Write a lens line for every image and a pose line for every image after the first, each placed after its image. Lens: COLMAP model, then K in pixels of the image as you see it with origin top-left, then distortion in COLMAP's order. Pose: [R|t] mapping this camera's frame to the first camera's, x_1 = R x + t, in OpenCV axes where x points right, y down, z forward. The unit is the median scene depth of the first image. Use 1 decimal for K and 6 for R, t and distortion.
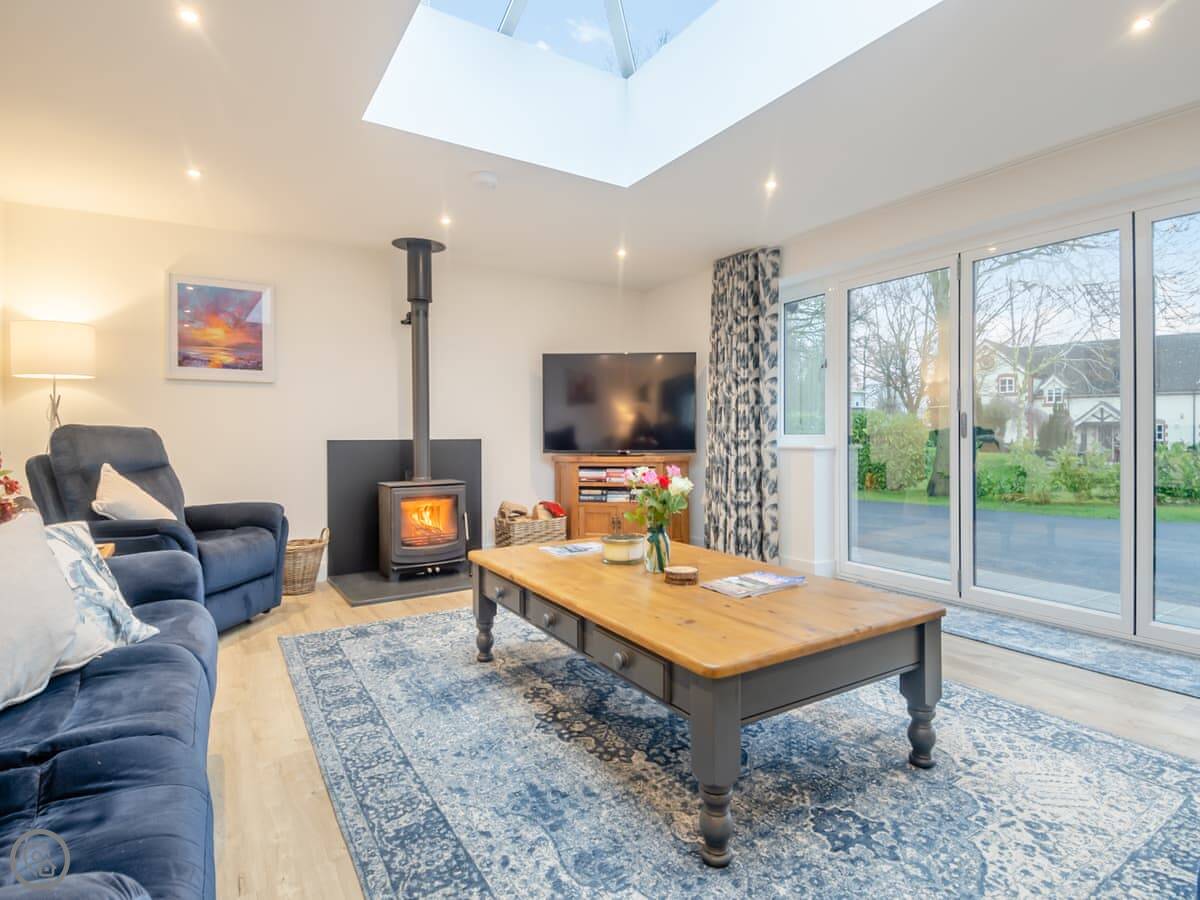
lens RADIAL K [[626.8, 0, 615.6], [0, 626.8, 444.3], [0, 0, 1]] dist [0.037770, -0.038550]
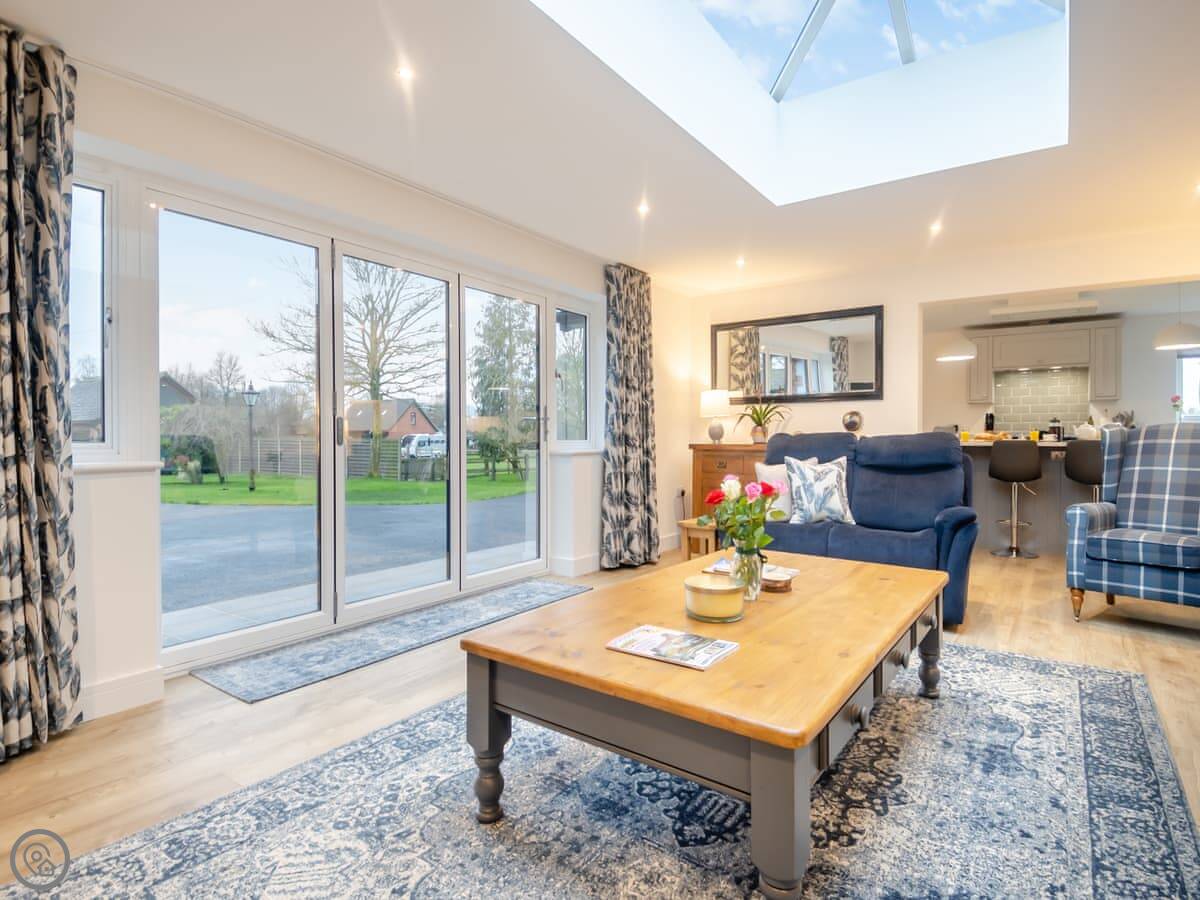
lens RADIAL K [[626.8, 0, 615.6], [0, 626.8, 444.3], [0, 0, 1]] dist [0.037770, -0.038550]
pose [[-0.379065, -0.006001, 0.925351, -0.724664], [0.019222, 0.999712, 0.014357, -0.027369], [-0.925170, 0.023230, -0.378841, 1.626737]]
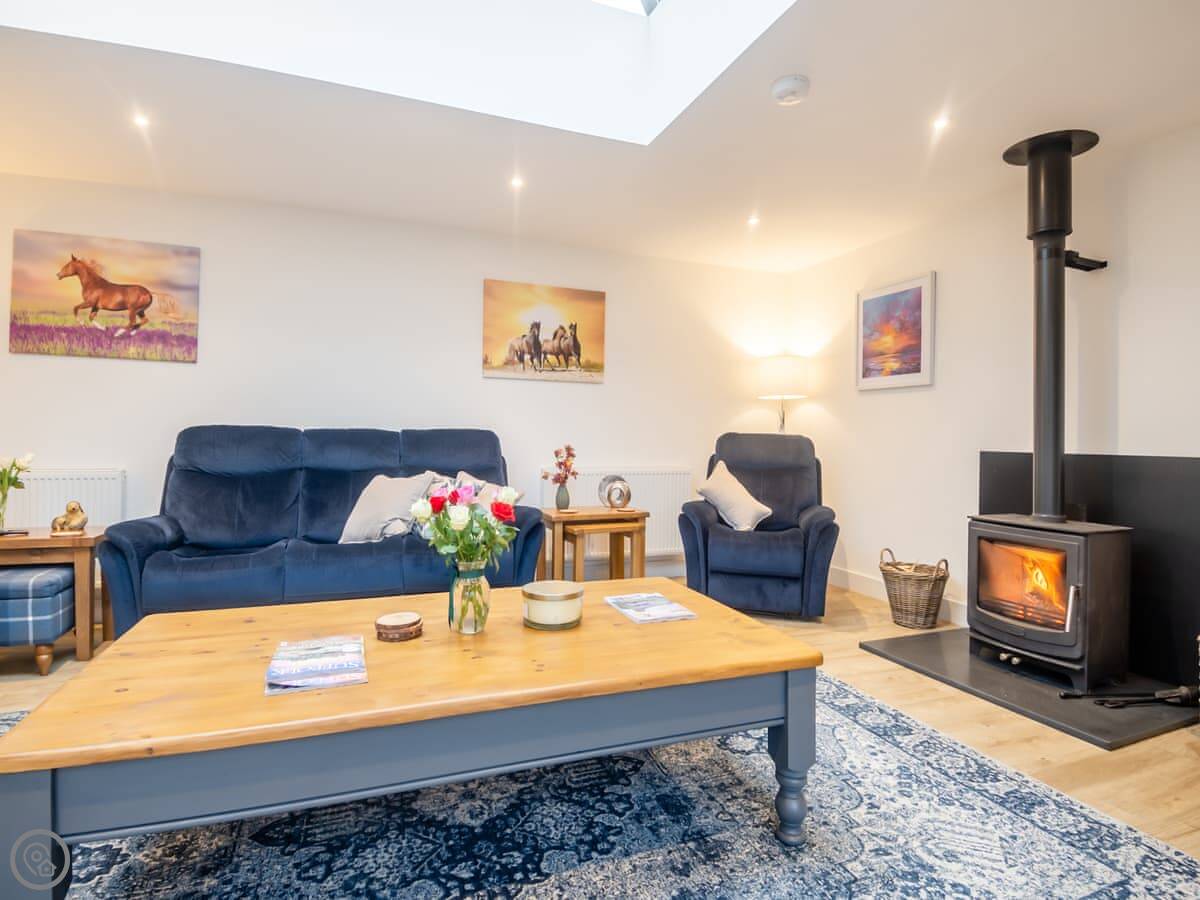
lens RADIAL K [[633.4, 0, 606.7], [0, 633.4, 442.3], [0, 0, 1]] dist [0.035508, -0.035725]
pose [[-0.193523, 0.007319, -0.981069, 0.816411], [-0.029238, 0.999485, 0.013224, -0.029511], [0.980660, 0.031243, -0.193209, 1.406386]]
